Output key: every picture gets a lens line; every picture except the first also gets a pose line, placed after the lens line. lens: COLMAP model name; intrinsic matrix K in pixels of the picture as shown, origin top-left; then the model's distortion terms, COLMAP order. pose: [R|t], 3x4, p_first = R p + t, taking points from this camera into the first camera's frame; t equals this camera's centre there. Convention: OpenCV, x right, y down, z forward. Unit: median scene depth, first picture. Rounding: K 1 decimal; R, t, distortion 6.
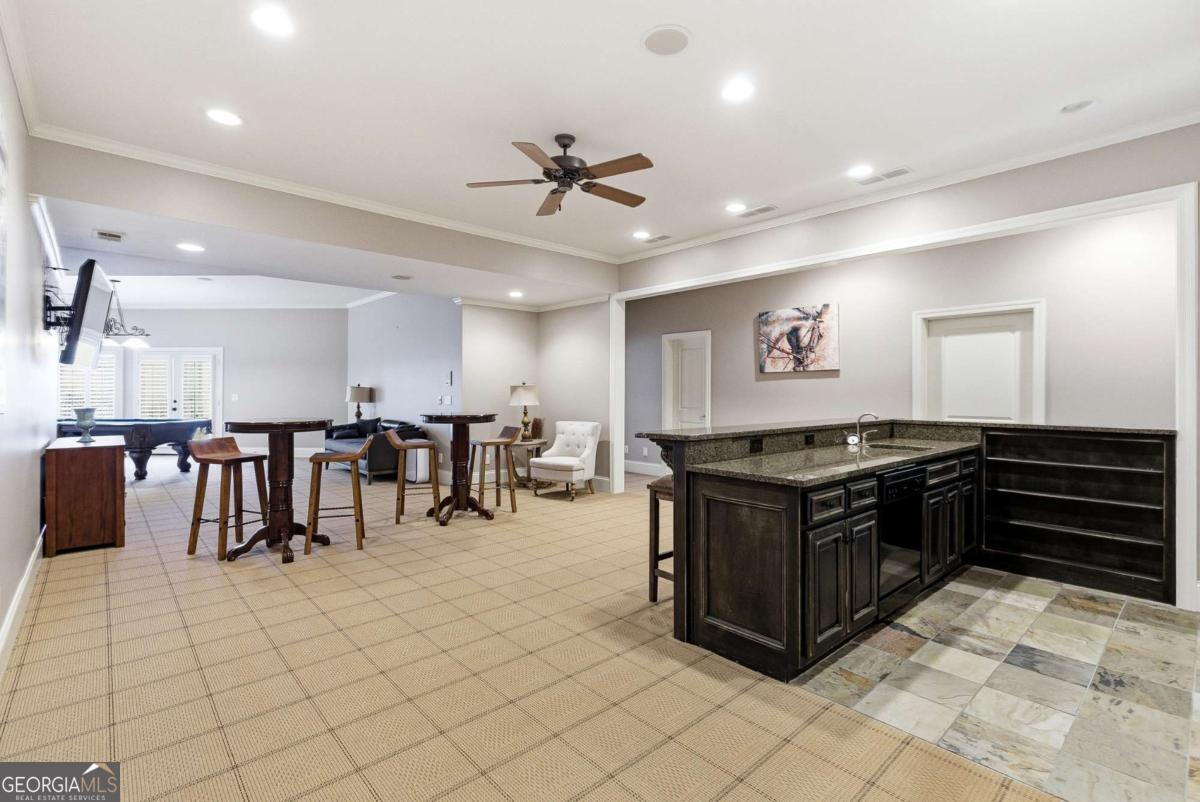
lens RADIAL K [[546.6, 0, 600.0], [0, 546.6, 396.5], [0, 0, 1]] dist [-0.000424, -0.000157]
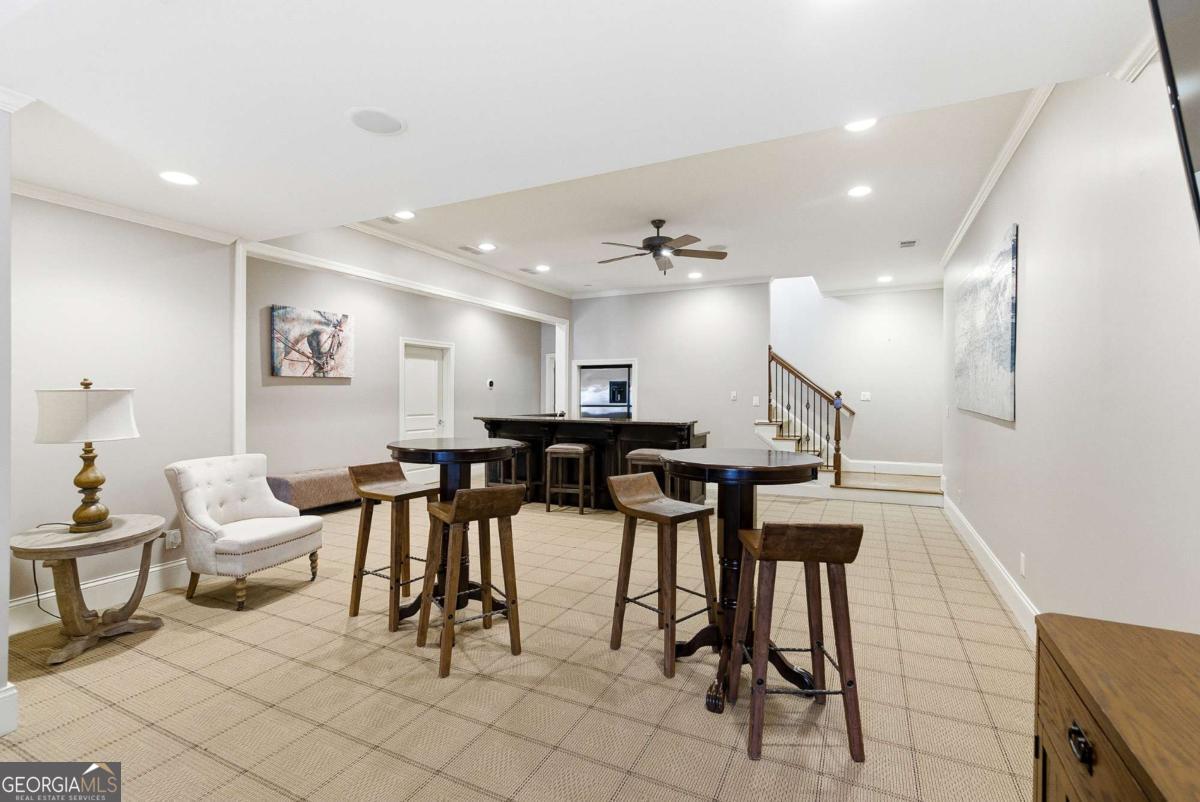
lens RADIAL K [[546.6, 0, 600.3], [0, 546.6, 397.1], [0, 0, 1]] dist [-0.000424, -0.000157]
pose [[-0.360789, -0.008110, 0.932612, -0.712113], [0.001474, 0.999956, 0.009266, -0.019191], [-0.932646, 0.004718, -0.360762, 0.883837]]
